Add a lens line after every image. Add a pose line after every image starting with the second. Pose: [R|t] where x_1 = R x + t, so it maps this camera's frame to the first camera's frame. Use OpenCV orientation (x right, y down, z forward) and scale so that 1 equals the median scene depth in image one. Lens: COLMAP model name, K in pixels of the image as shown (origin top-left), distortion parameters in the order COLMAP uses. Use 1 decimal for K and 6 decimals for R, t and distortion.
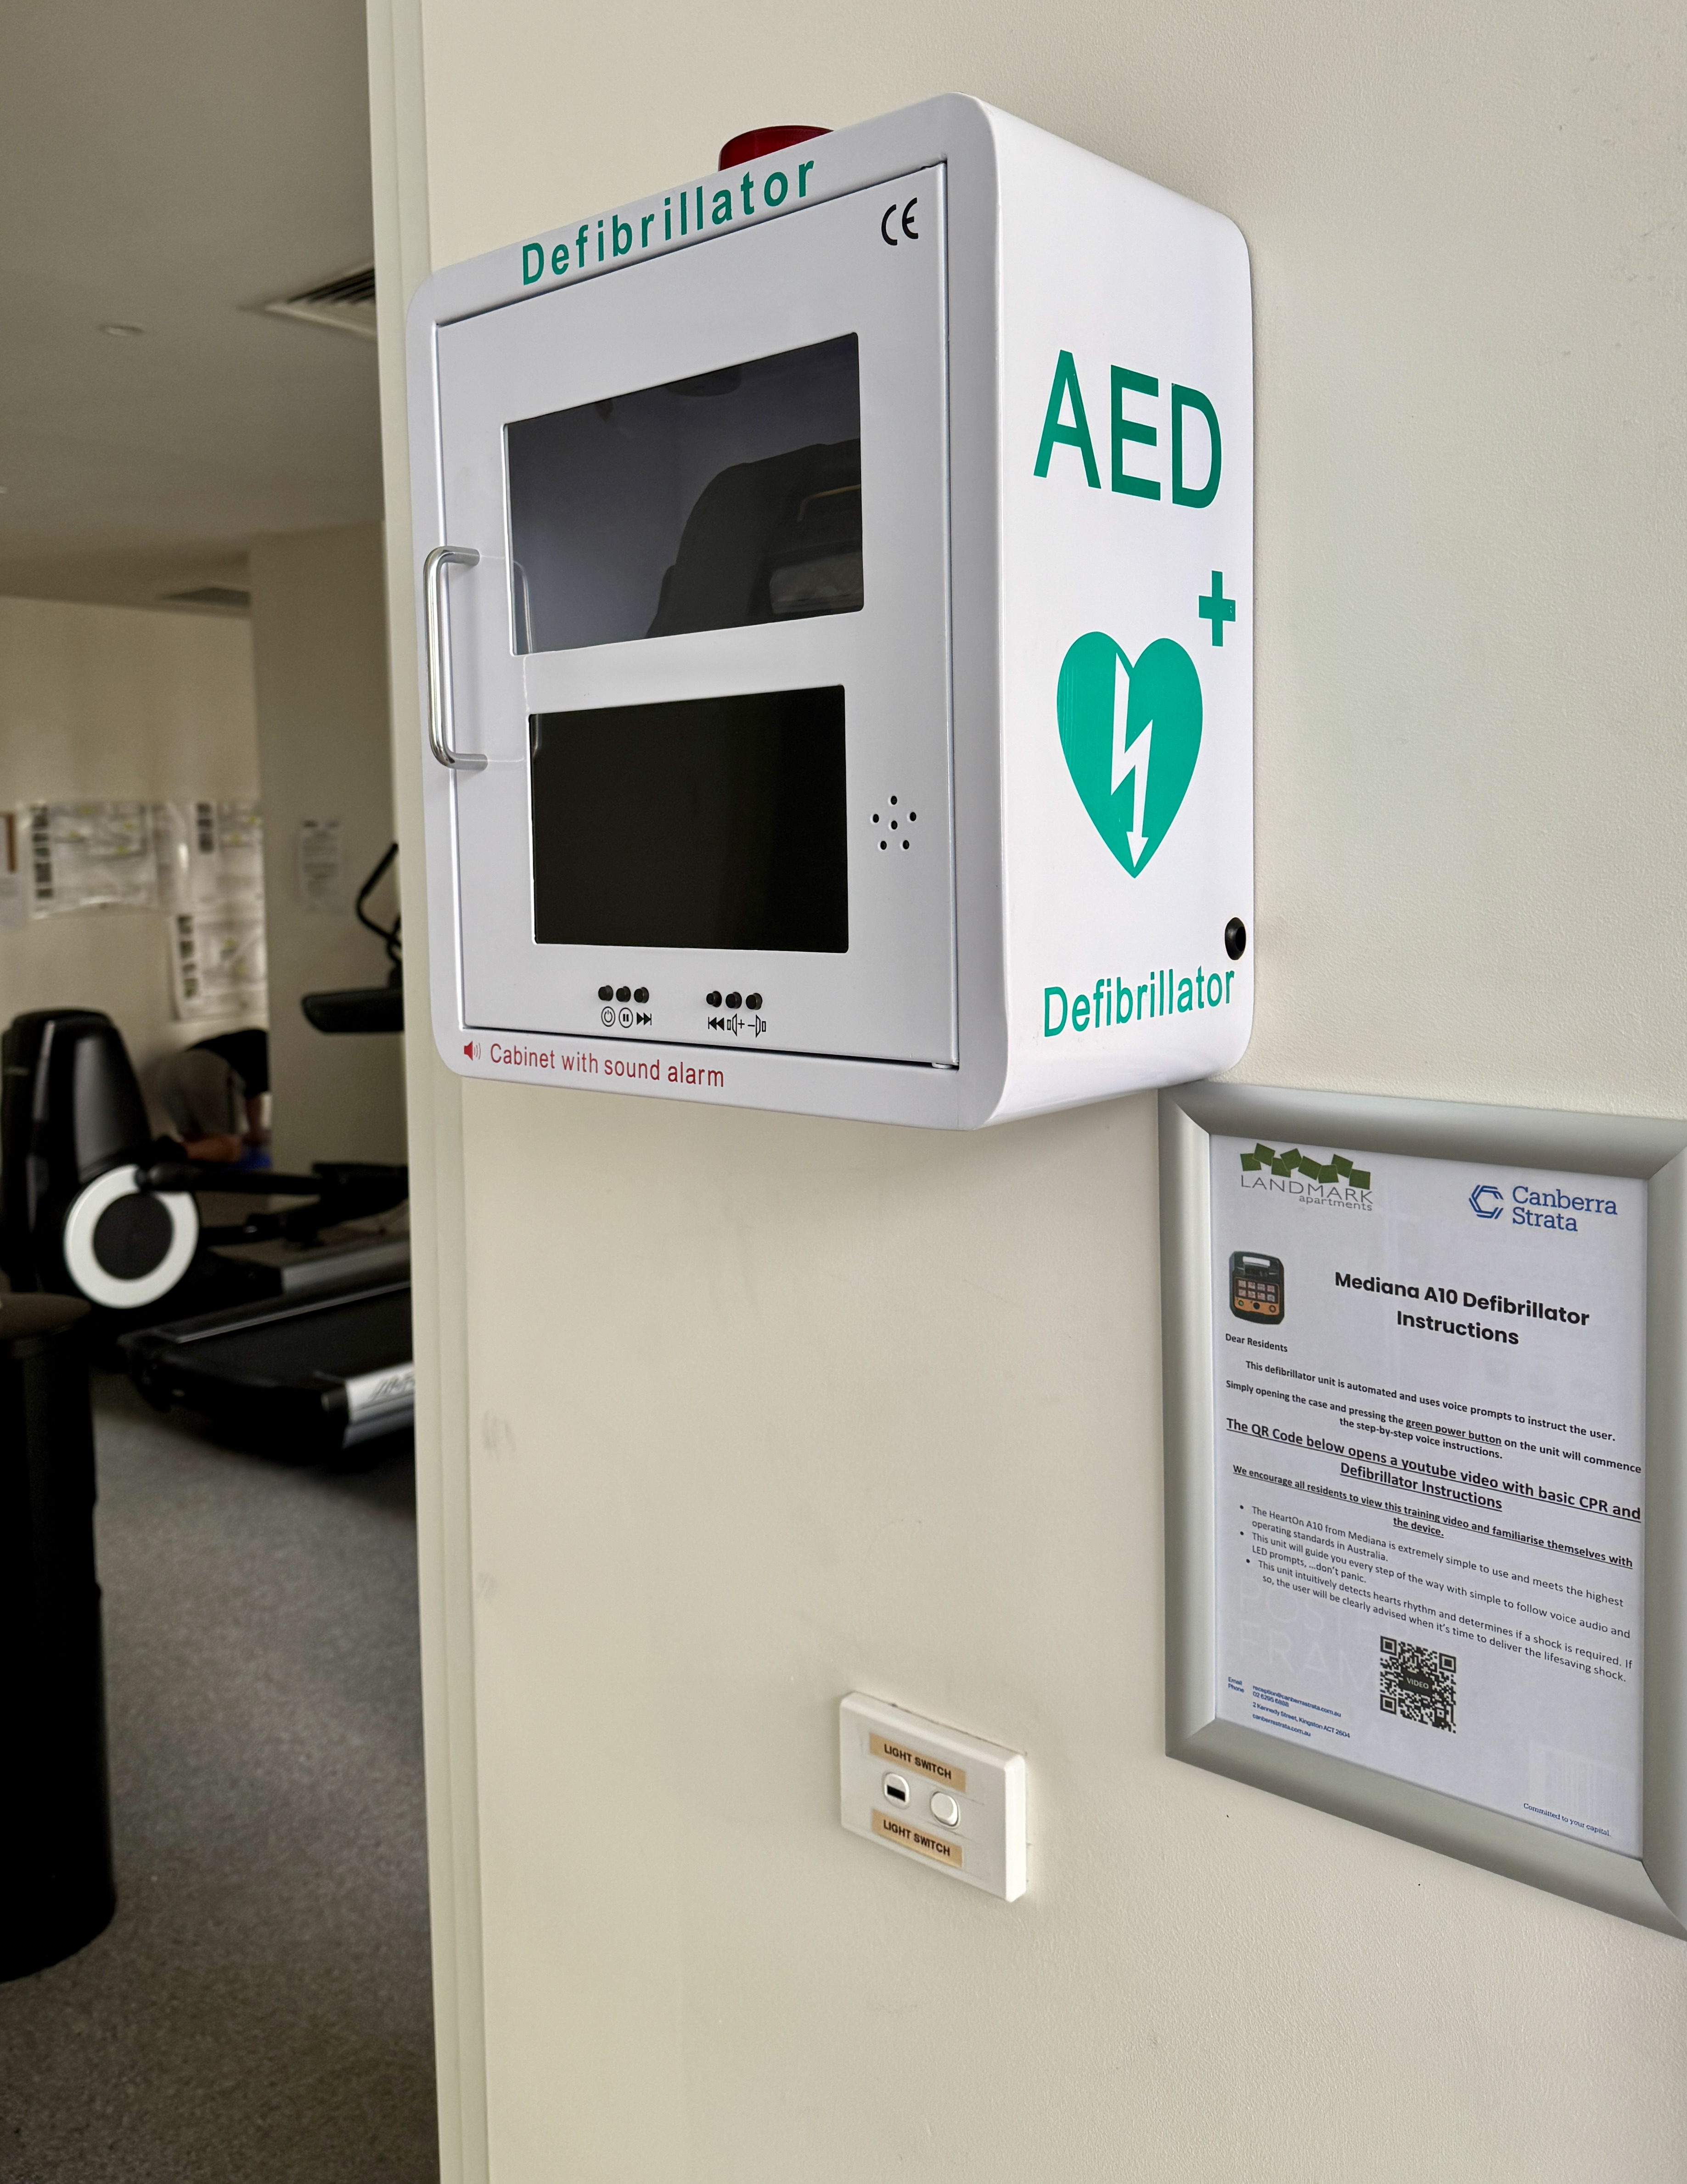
lens RADIAL K [[1841.8, 0, 839.9], [0, 1841.8, 1090.1], [0, 0, 1]] dist [-0.100958, -0.003242]
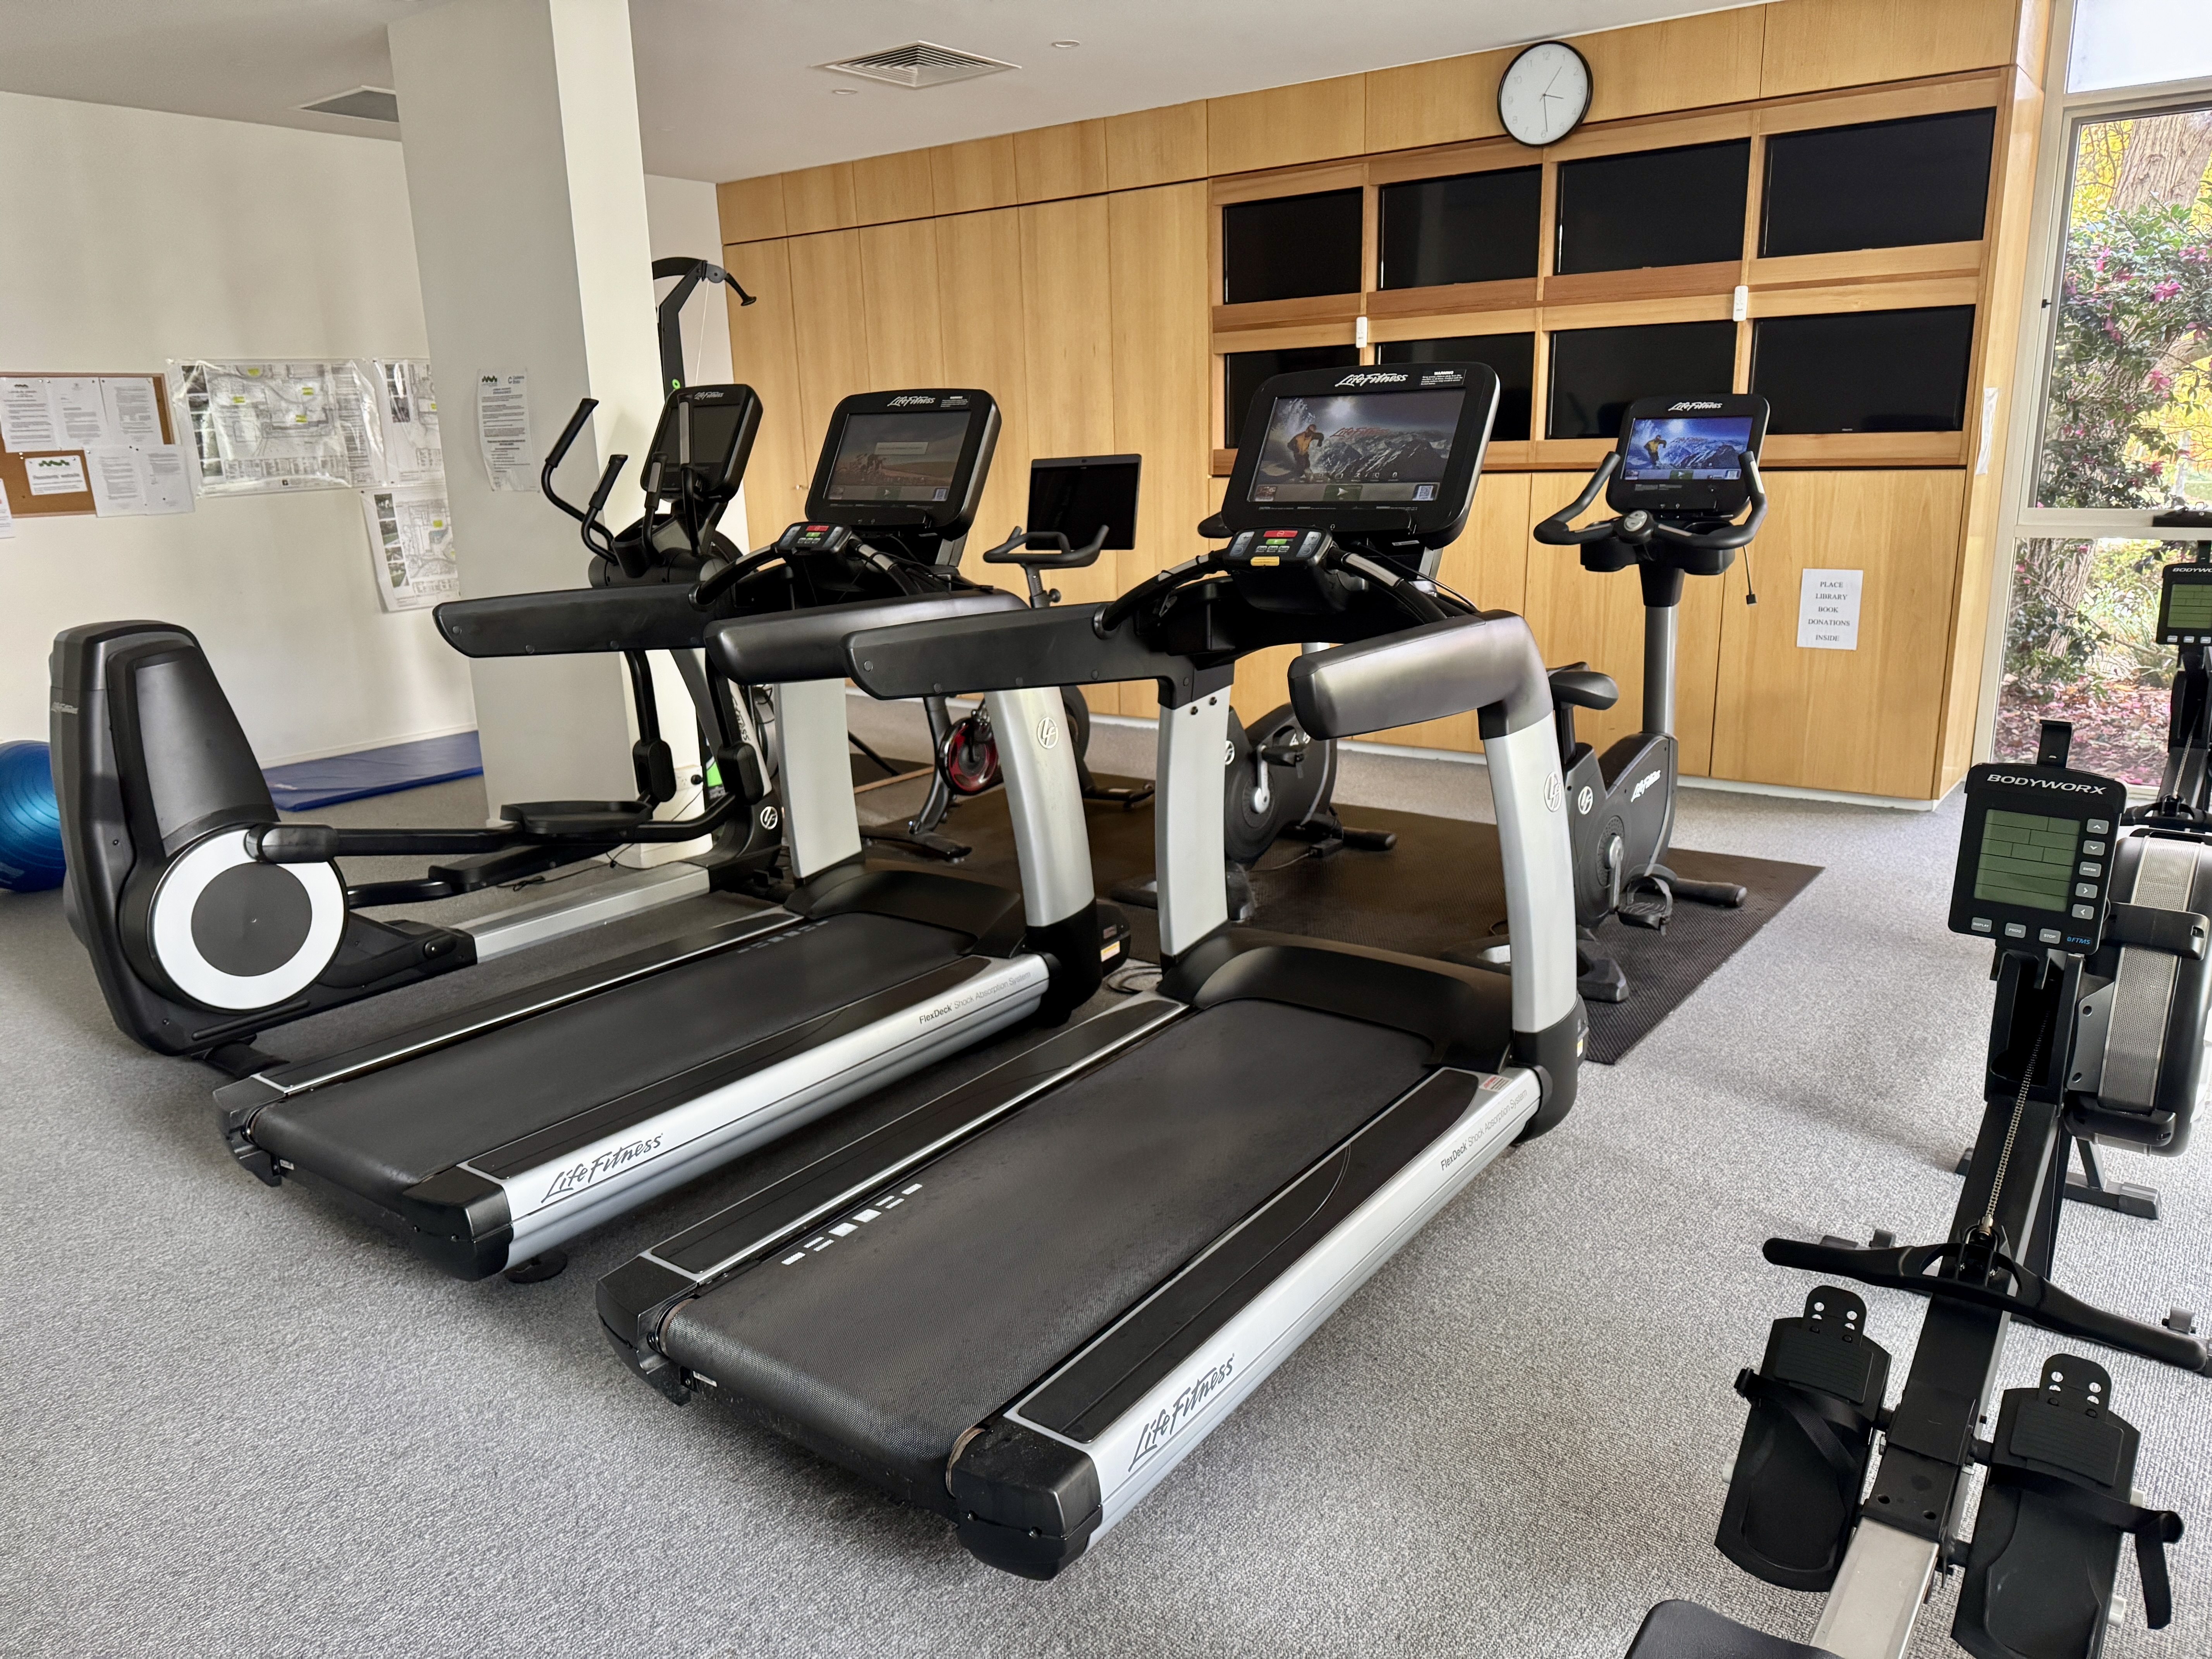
lens RADIAL K [[1538.3, 0, 1116.5], [0, 1538.3, 829.3], [0, 0, 1]] dist [0.001939, -0.002461]
pose [[0.999126, -0.021084, 0.036105, -0.037385], [0.016500, 0.992286, 0.122868, -0.025477], [-0.038417, -0.122165, 0.991766, 0.276610]]
